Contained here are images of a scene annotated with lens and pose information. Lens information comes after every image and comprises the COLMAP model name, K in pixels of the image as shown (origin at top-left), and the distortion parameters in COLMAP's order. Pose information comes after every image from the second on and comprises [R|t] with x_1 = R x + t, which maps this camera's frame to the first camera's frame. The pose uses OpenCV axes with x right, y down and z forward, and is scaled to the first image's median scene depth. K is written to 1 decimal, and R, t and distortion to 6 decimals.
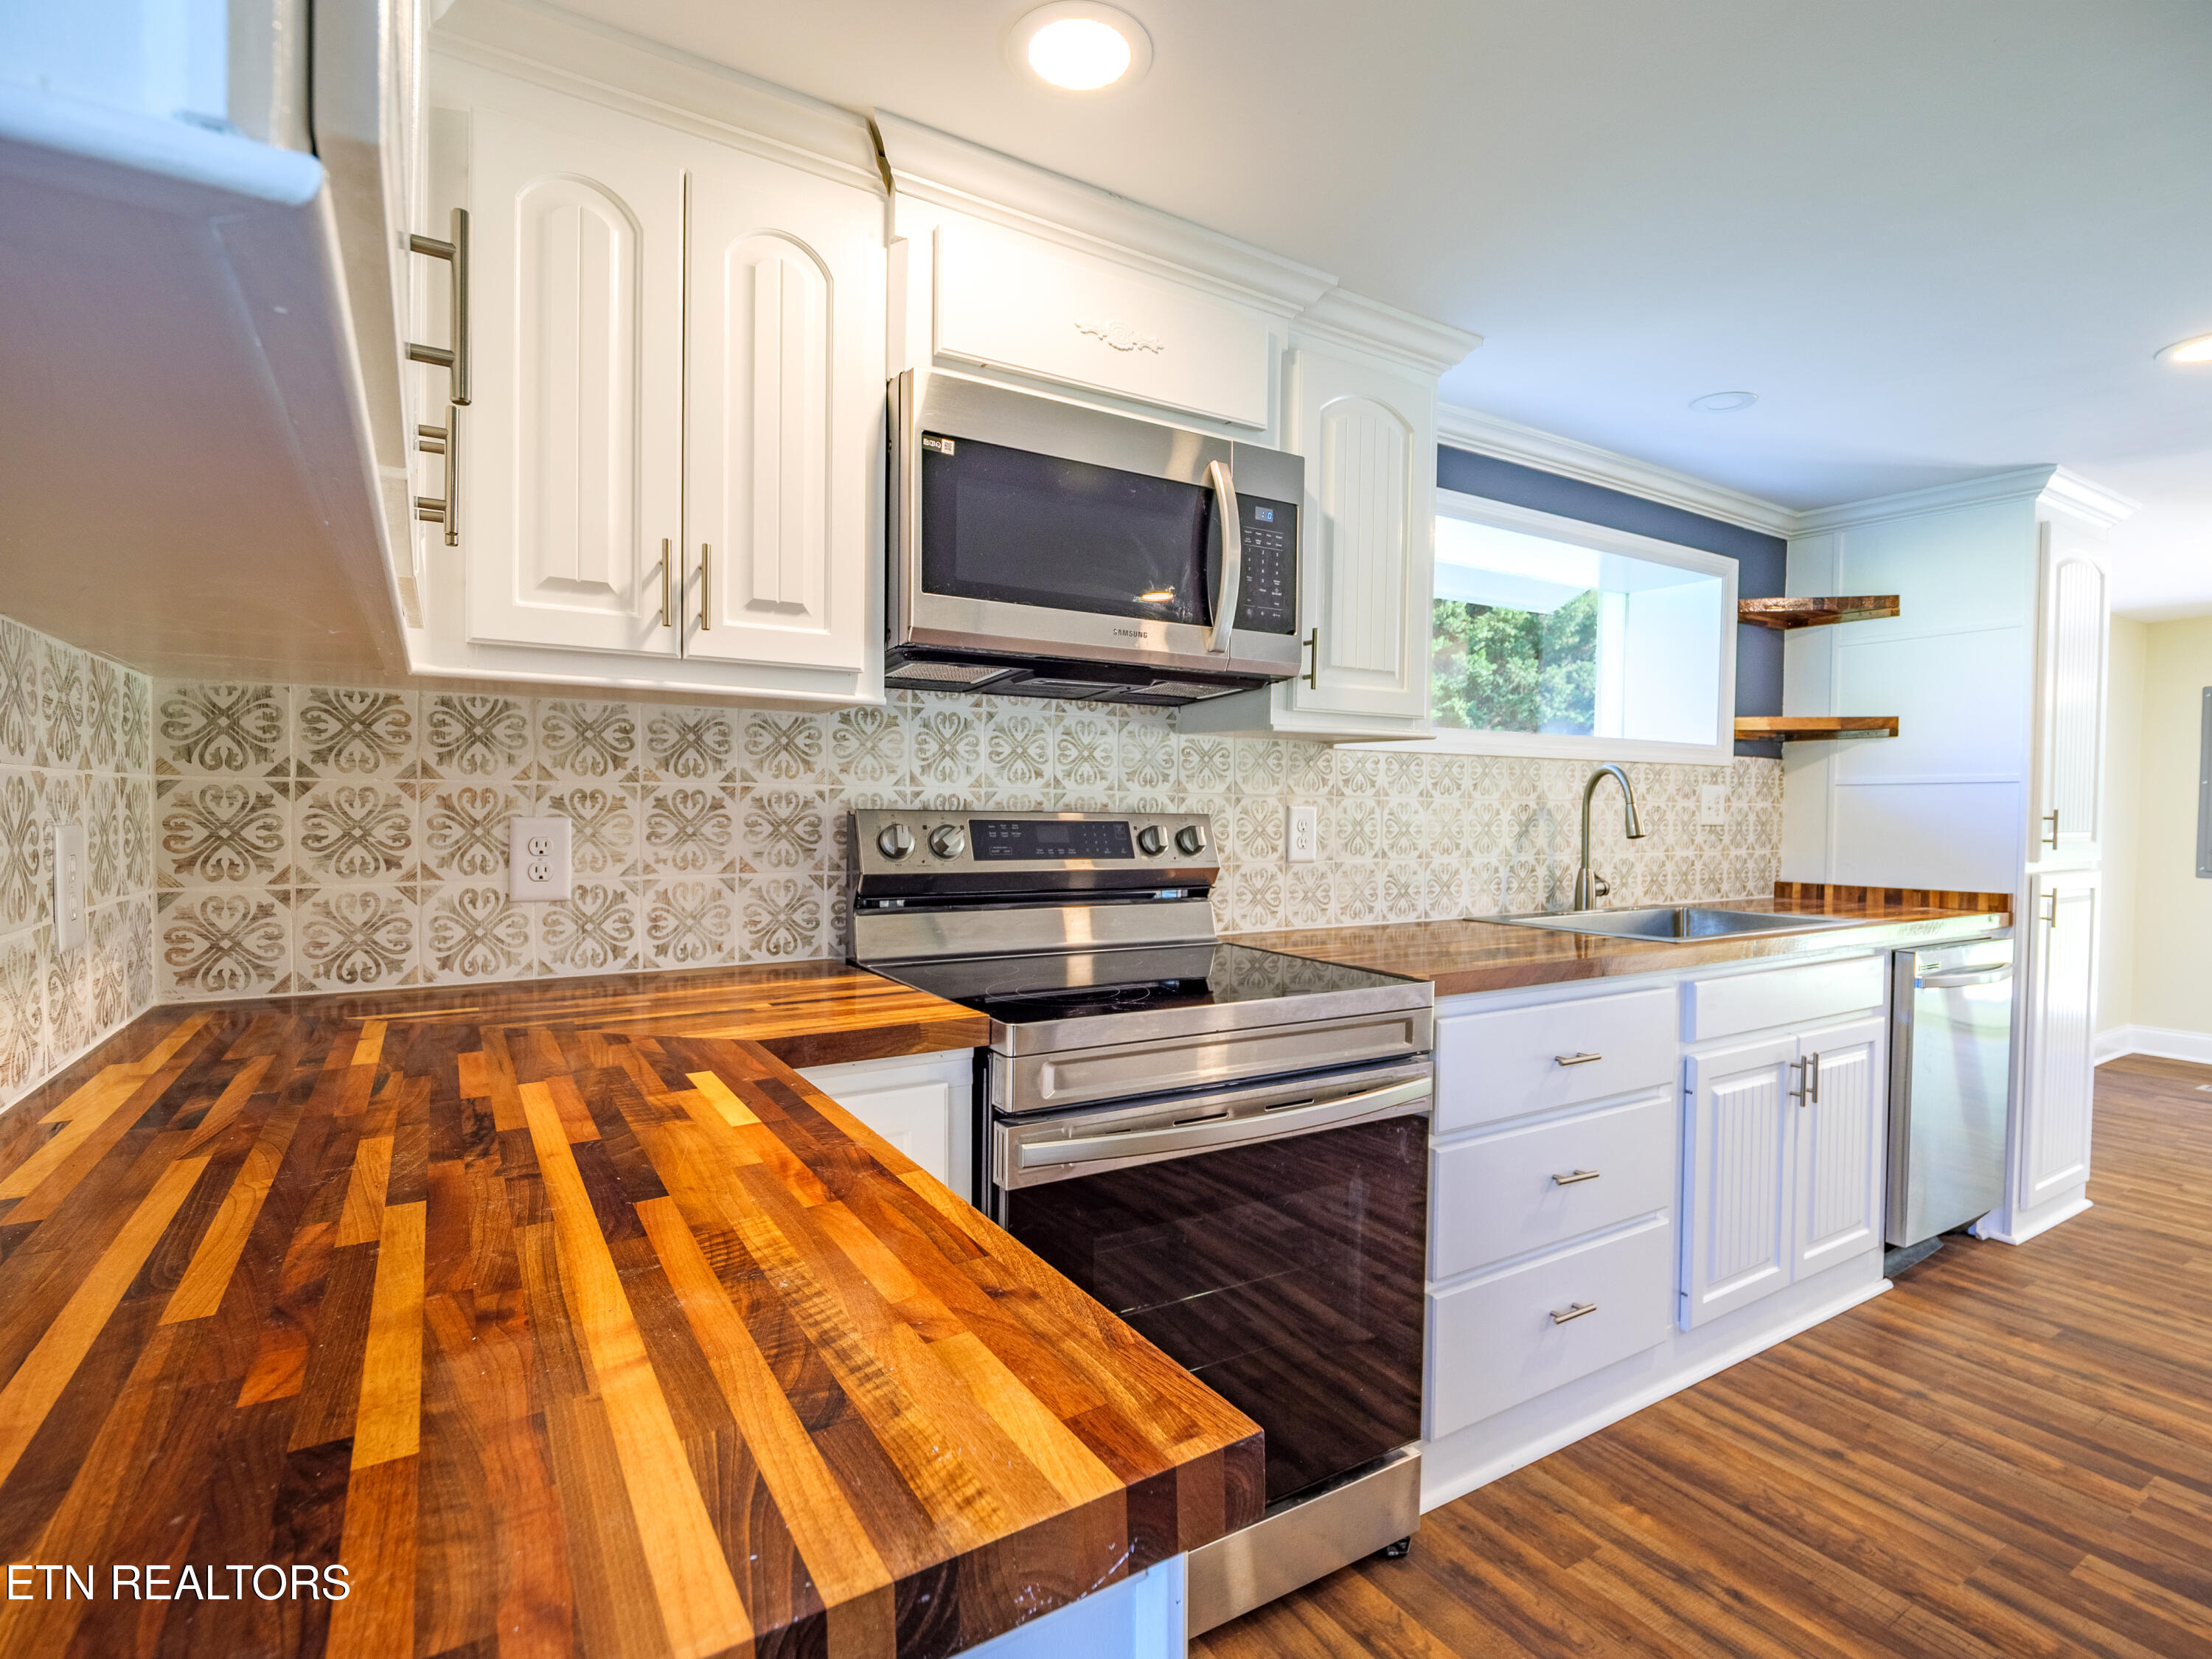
lens RADIAL K [[1078.2, 0, 1103.6], [0, 1078.2, 832.8], [0, 0, 1]] dist [-0.010988, -0.002459]
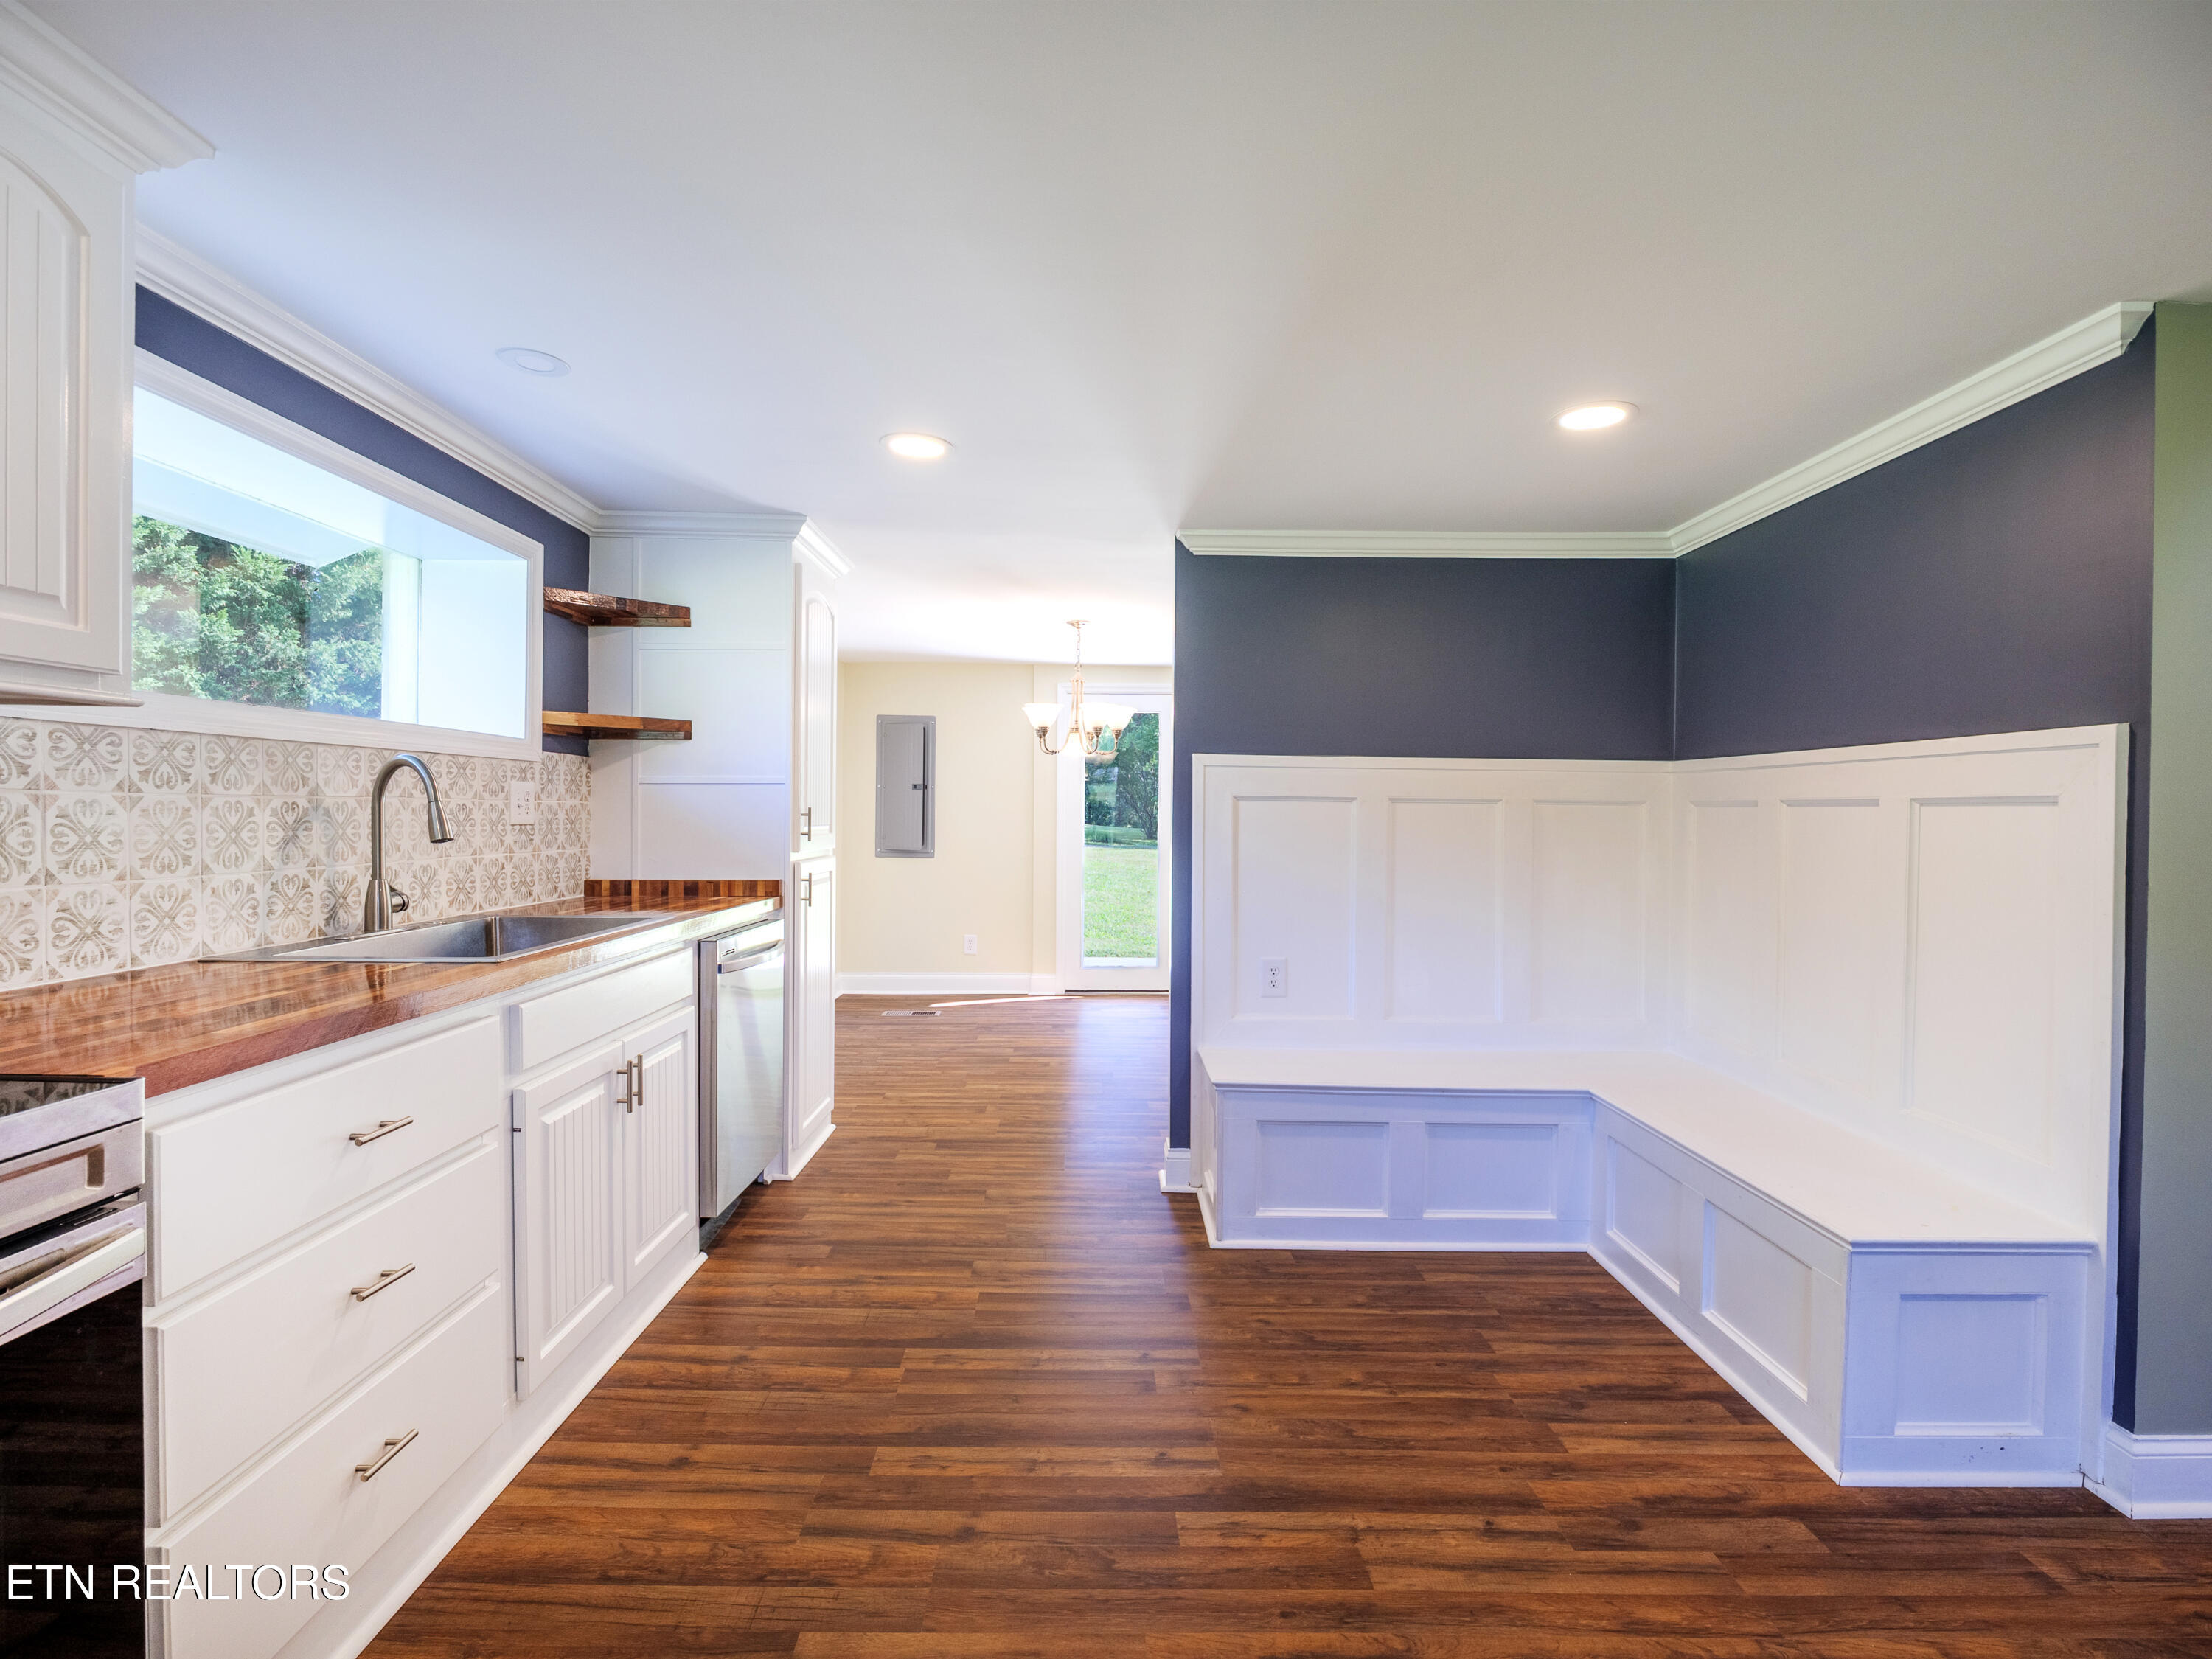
lens RADIAL K [[1078.2, 0, 1097.4], [0, 1078.2, 833.7], [0, 0, 1]] dist [-0.010988, -0.002459]
pose [[0.522527, -0.021715, 0.852346, 0.037911], [0.016681, 0.999745, 0.015244, -0.005985], [-0.852459, 0.006253, 0.522756, 0.104558]]
